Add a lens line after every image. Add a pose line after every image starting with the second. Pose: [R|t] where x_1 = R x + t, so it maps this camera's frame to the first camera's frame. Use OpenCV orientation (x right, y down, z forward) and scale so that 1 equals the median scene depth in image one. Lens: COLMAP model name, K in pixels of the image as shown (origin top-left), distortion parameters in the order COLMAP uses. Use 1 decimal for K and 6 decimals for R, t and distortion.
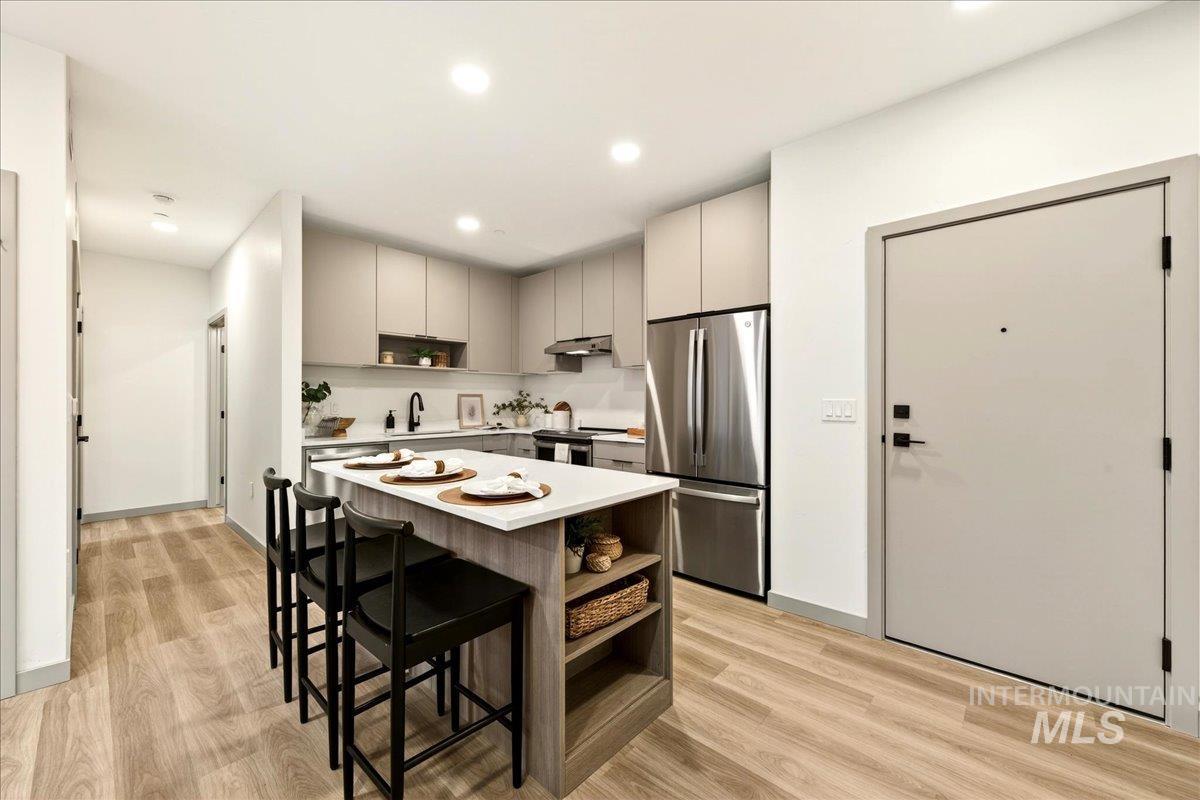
lens RADIAL K [[468.4, 0, 598.2], [0, 468.4, 401.0], [0, 0, 1]] dist [0.007381, -0.000349]
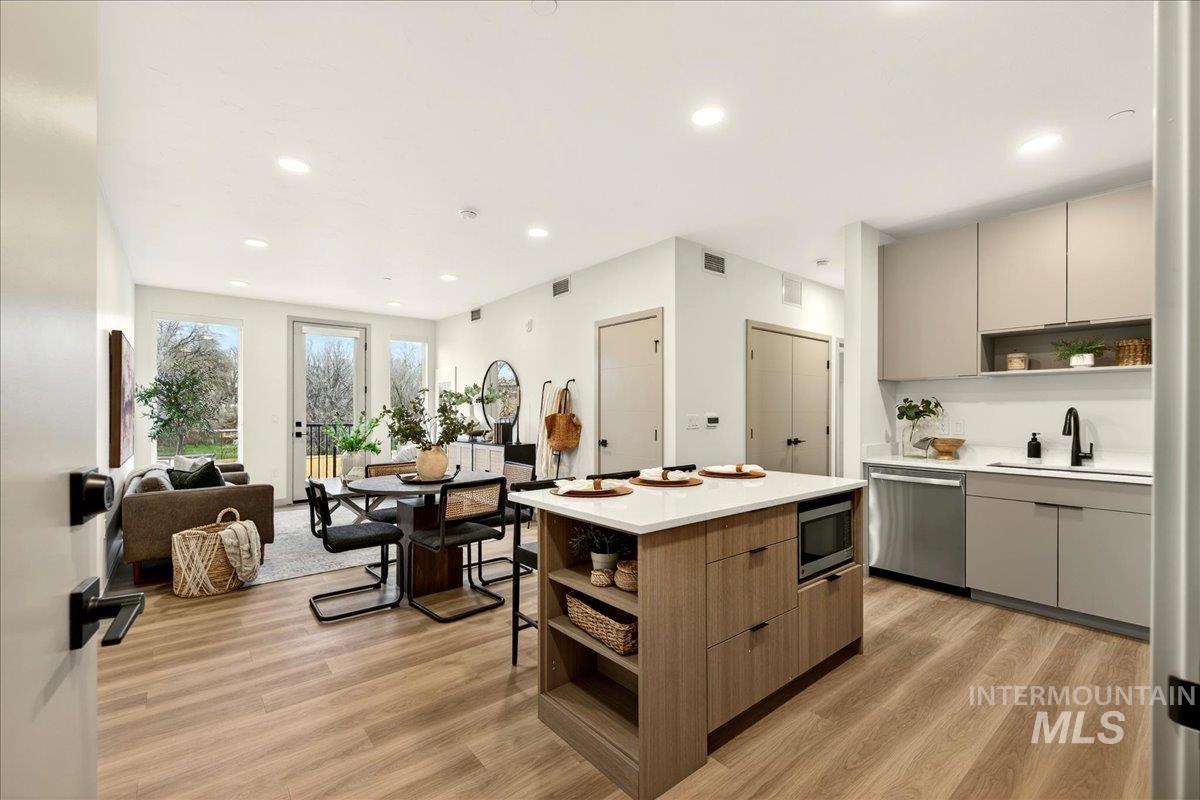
lens RADIAL K [[511.8, 0, 597.0], [0, 511.8, 410.2], [0, 0, 1]] dist [0.008579, -0.000999]
pose [[-0.133623, -0.002652, -0.991029, 0.598226], [-0.005583, 0.999983, -0.001924, -0.013399], [0.991017, 0.005276, -0.133635, 0.599807]]
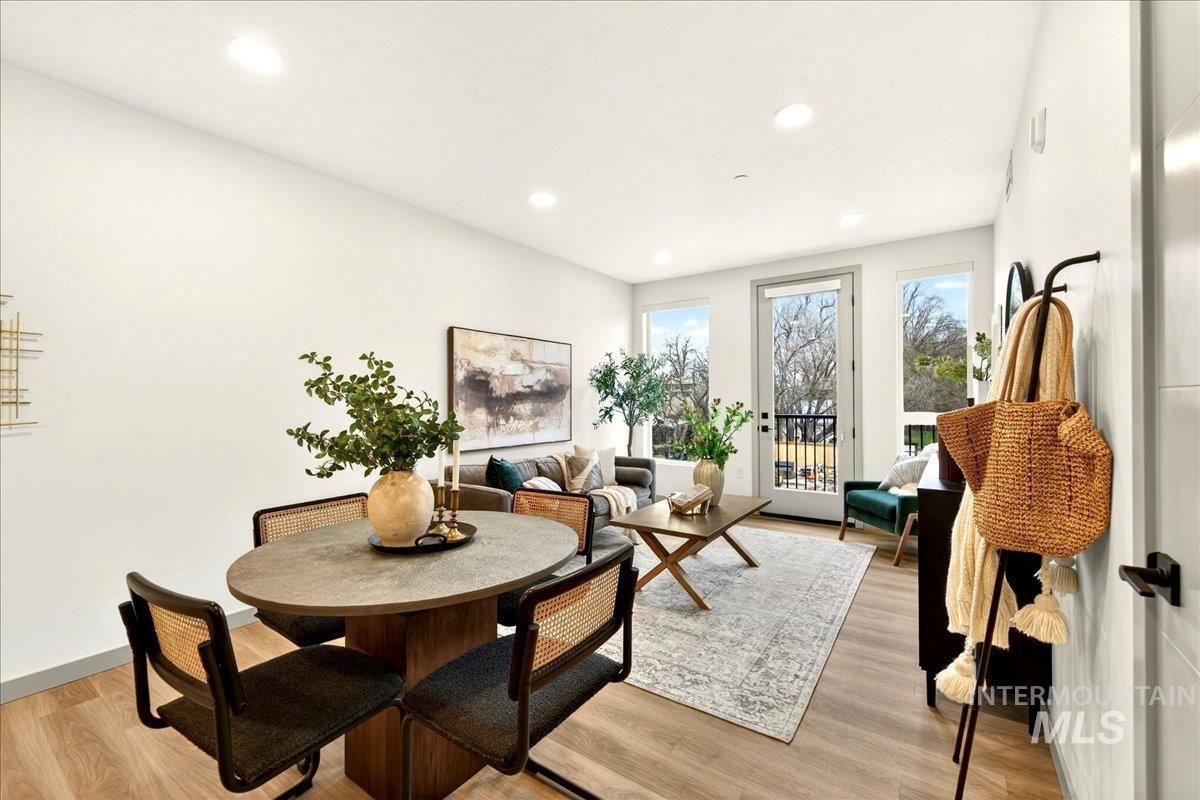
lens RADIAL K [[488.2, 0, 599.3], [0, 488.2, 404.0], [0, 0, 1]] dist [0.007356, -0.001887]
pose [[-0.991874, 0.007895, -0.126978, -0.587909], [0.006694, 0.999929, 0.009886, -0.009165], [0.127047, 0.008955, -0.991856, 0.608091]]
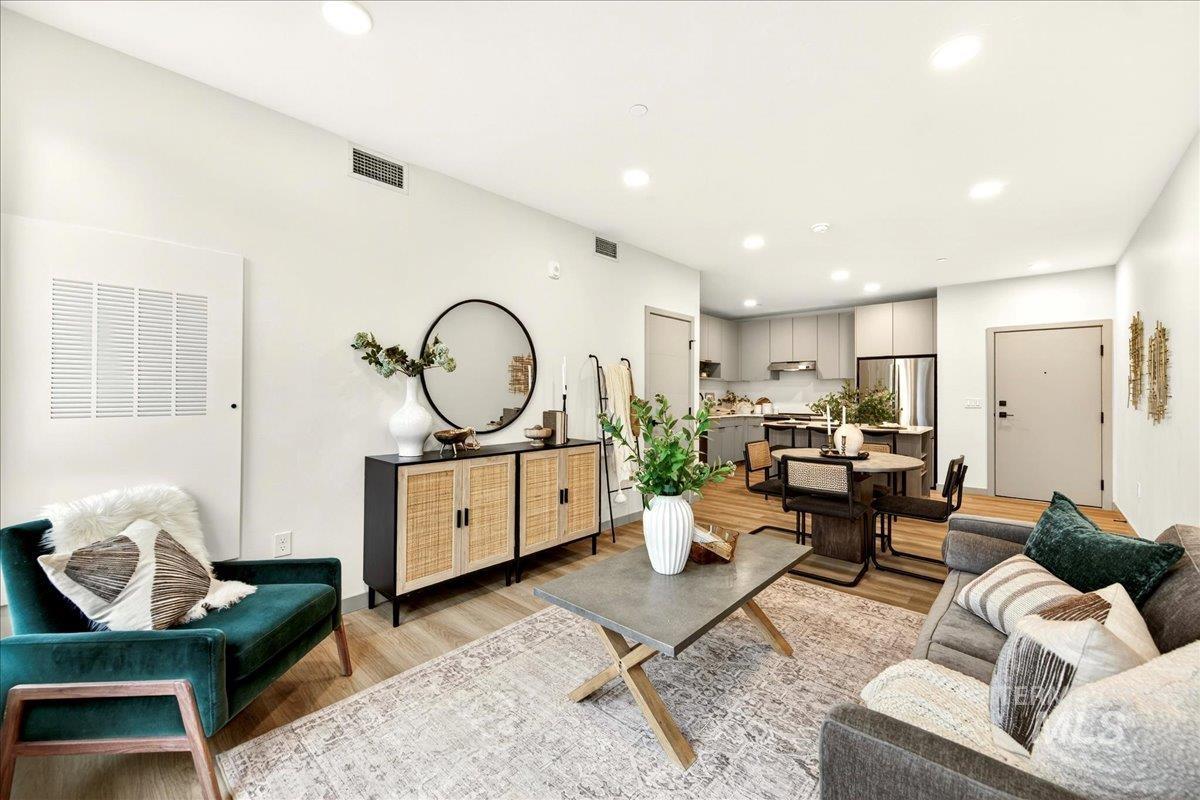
lens RADIAL K [[468.4, 0, 605.1], [0, 468.4, 393.3], [0, 0, 1]] dist [0.007381, -0.000349]
pose [[0.999924, 0.004783, 0.011379, -1.051489], [-0.004728, 0.999977, -0.004845, -0.006341], [-0.011402, 0.004791, 0.999924, -1.037989]]
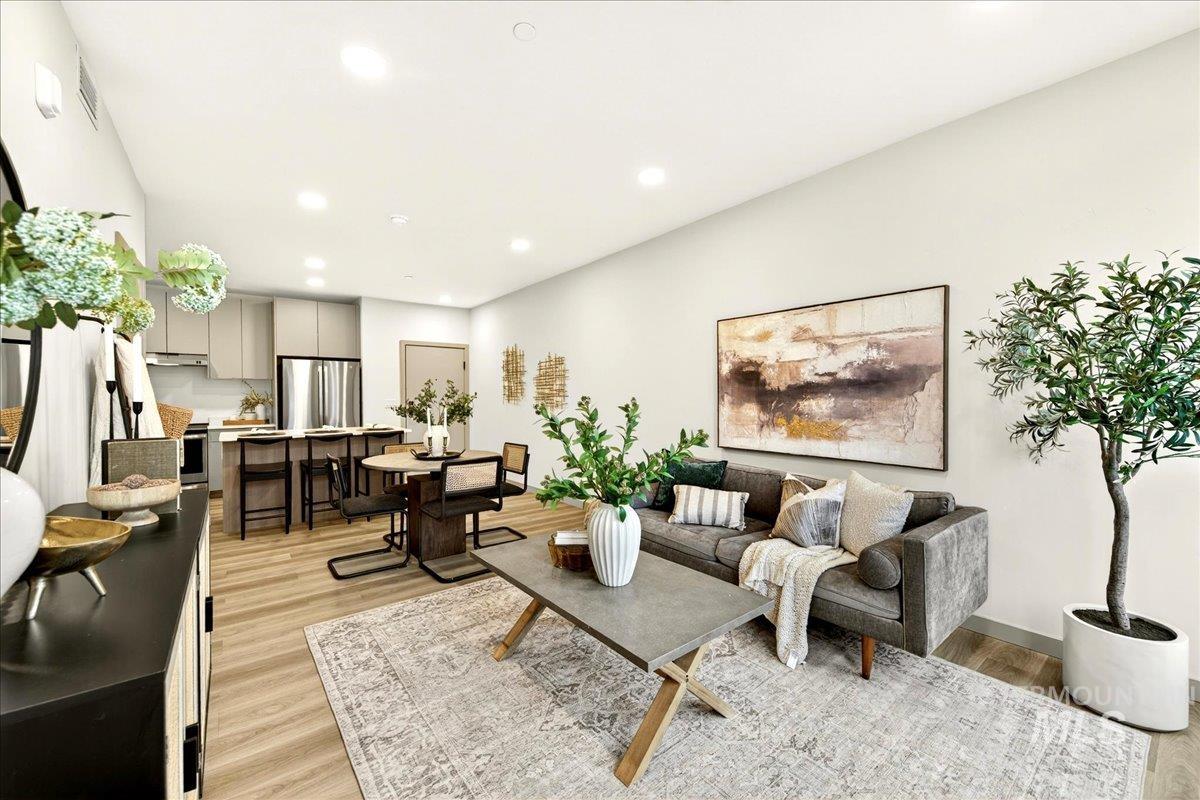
lens RADIAL K [[468.4, 0, 600.5], [0, 468.4, 395.6], [0, 0, 1]] dist [0.007381, -0.000349]
pose [[0.157233, -0.001375, 0.987561, -1.543672], [0.010467, 0.999945, -0.000274, -0.008923], [-0.987506, 0.010380, 0.157239, -0.497356]]
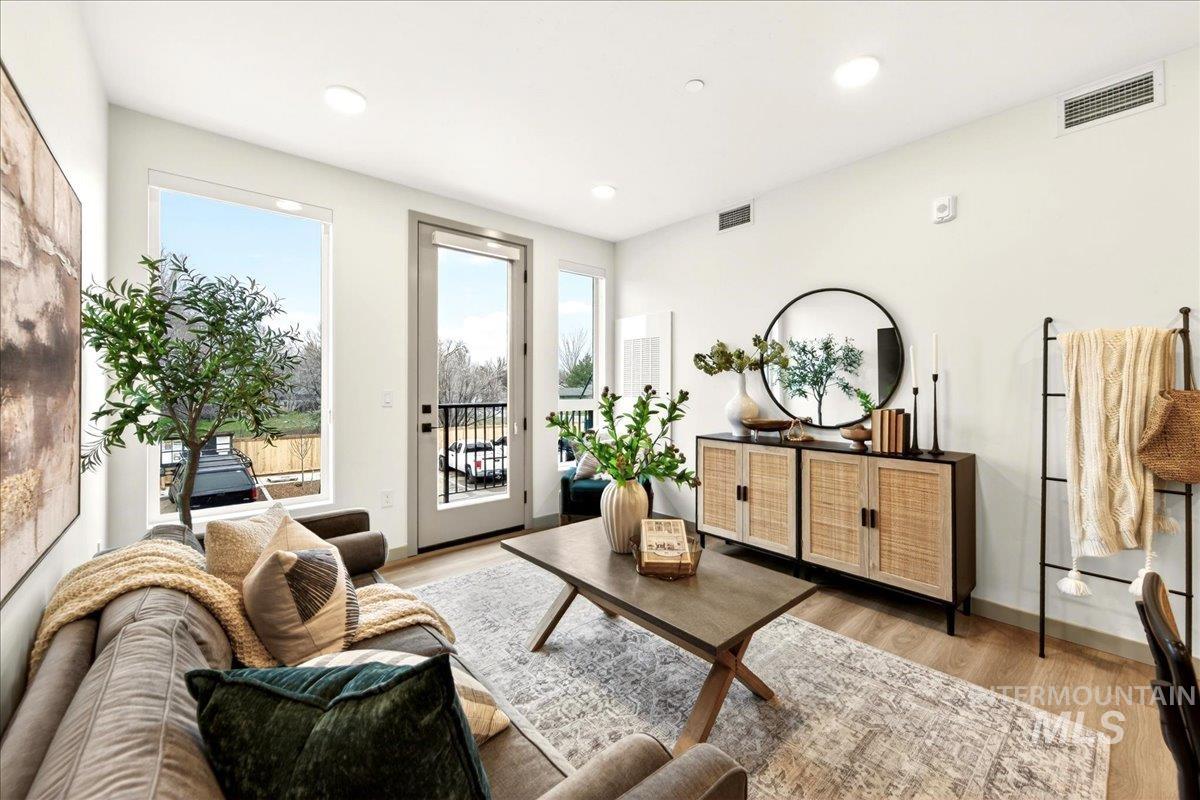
lens RADIAL K [[468.4, 0, 605.3], [0, 468.4, 385.7], [0, 0, 1]] dist [0.007381, -0.000349]
pose [[-0.096093, 0.000352, -0.995372, -0.298280], [-0.005286, 0.999986, 0.000864, -0.008860], [0.995358, 0.005345, -0.096090, -0.384318]]
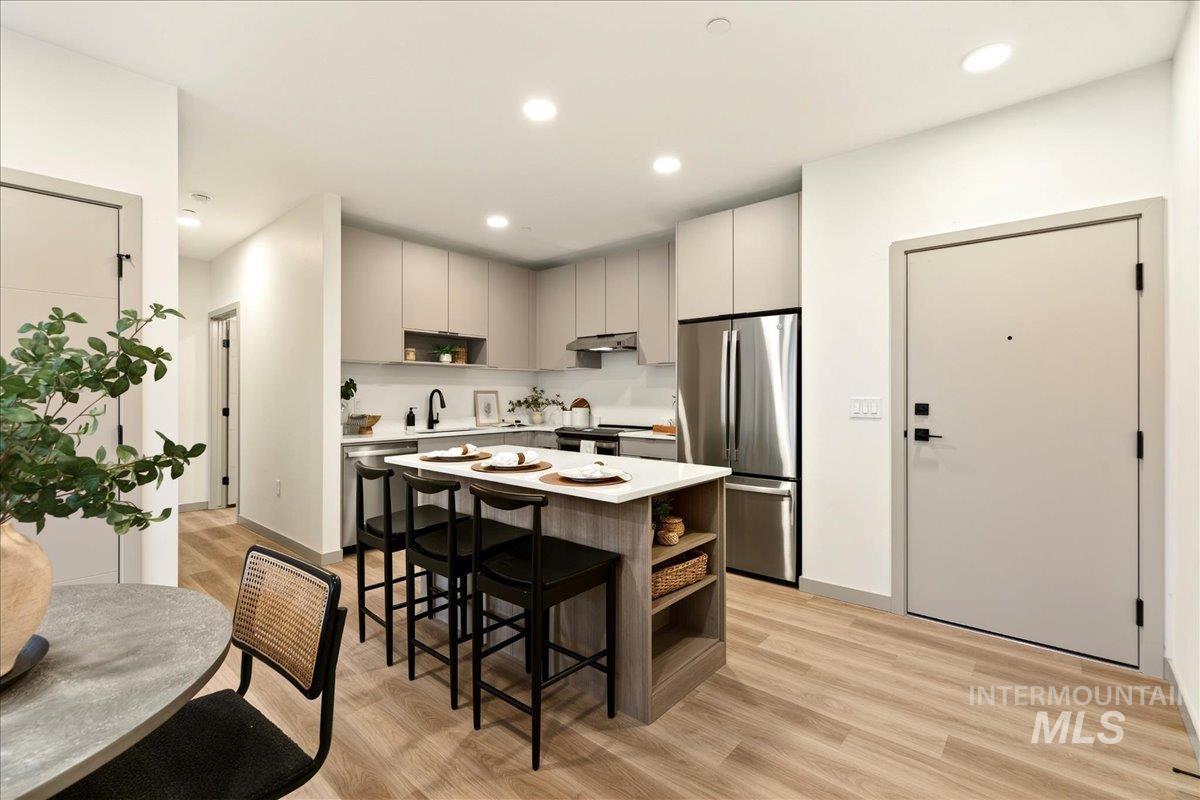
lens RADIAL K [[531.4, 0, 599.7], [0, 531.4, 396.5], [0, 0, 1]] dist [0.014734, -0.001694]
pose [[0.999581, -0.000293, 0.028944, -0.110103], [0.000247, 0.999999, 0.001609, -0.006731], [-0.028944, -0.001601, 0.999580, -0.174044]]
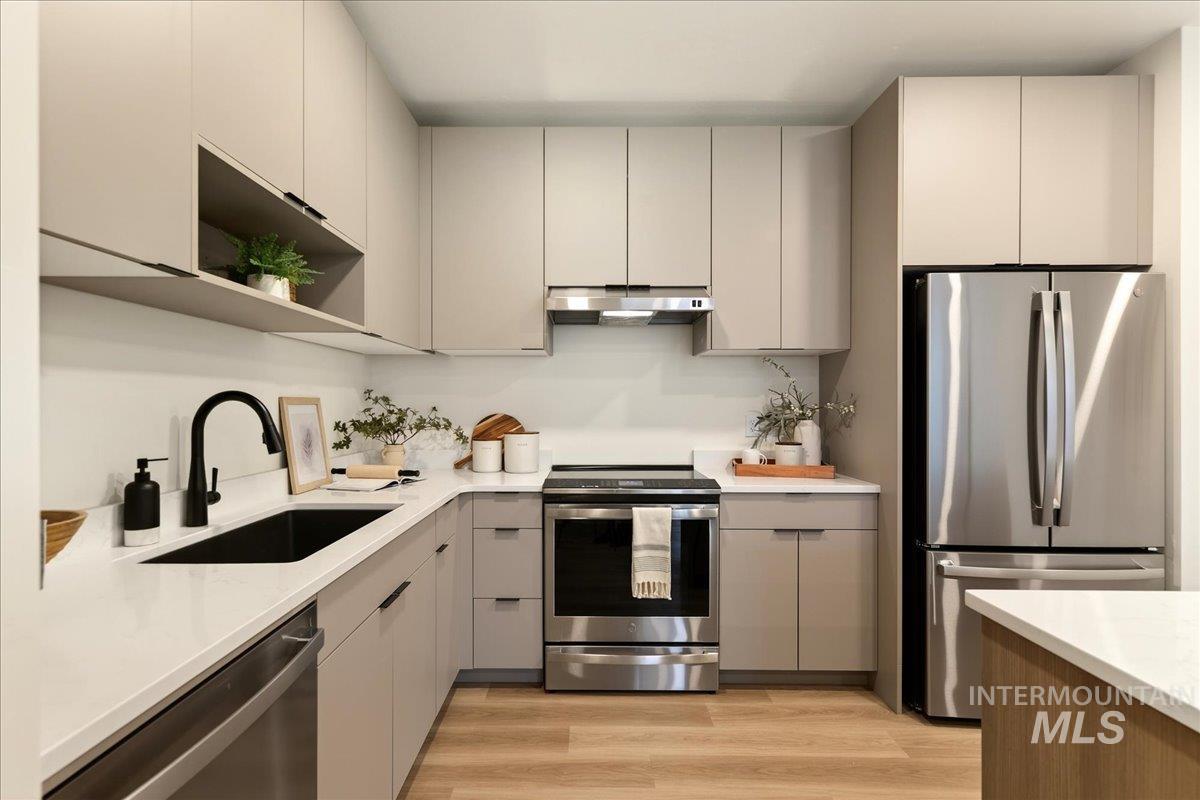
lens RADIAL K [[567.7, 0, 582.3], [0, 567.7, 406.0], [0, 0, 1]] dist [0.004323, 0.001071]
pose [[0.738072, -0.003061, 0.674715, -0.653967], [0.001721, 0.999995, 0.002654, -0.013331], [-0.674719, -0.000798, 0.738074, 0.826059]]
